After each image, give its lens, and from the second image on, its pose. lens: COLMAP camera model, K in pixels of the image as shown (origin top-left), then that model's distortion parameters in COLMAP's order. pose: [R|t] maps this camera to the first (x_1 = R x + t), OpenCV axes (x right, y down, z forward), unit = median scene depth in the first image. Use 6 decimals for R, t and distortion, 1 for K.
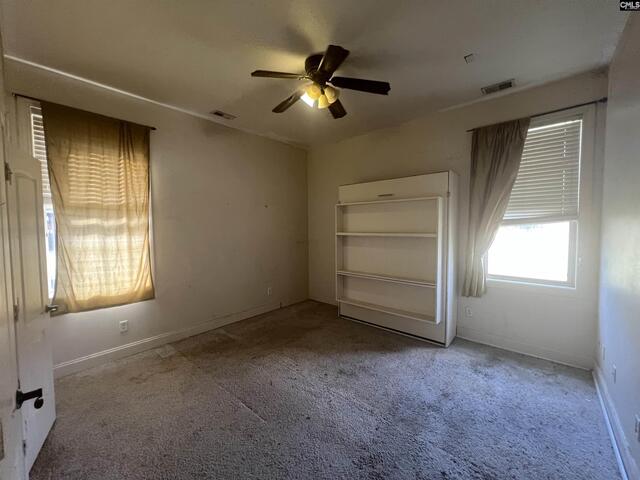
lens RADIAL K [[256.9, 0, 320.0], [0, 256.9, 239.4], [0, 0, 1]] dist [0.001727, 0.000076]
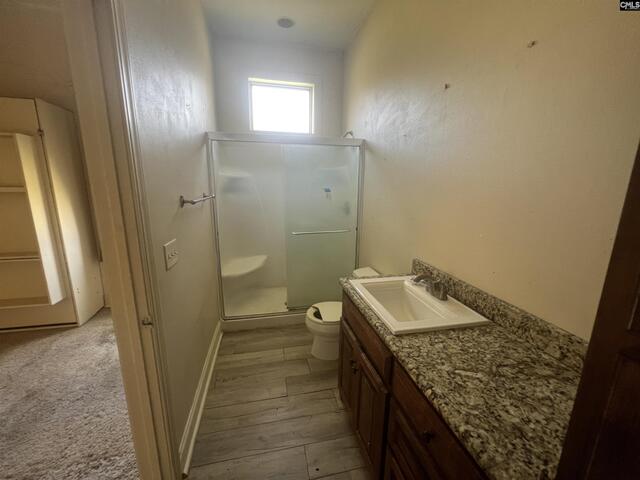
lens RADIAL K [[256.9, 0, 319.2], [0, 256.9, 238.0], [0, 0, 1]] dist [0.001727, 0.000076]
pose [[0.590249, -0.153819, 0.792430, 0.339152], [0.025116, 0.984701, 0.172433, 0.013797], [-0.806830, -0.081875, 0.585082, -0.097938]]
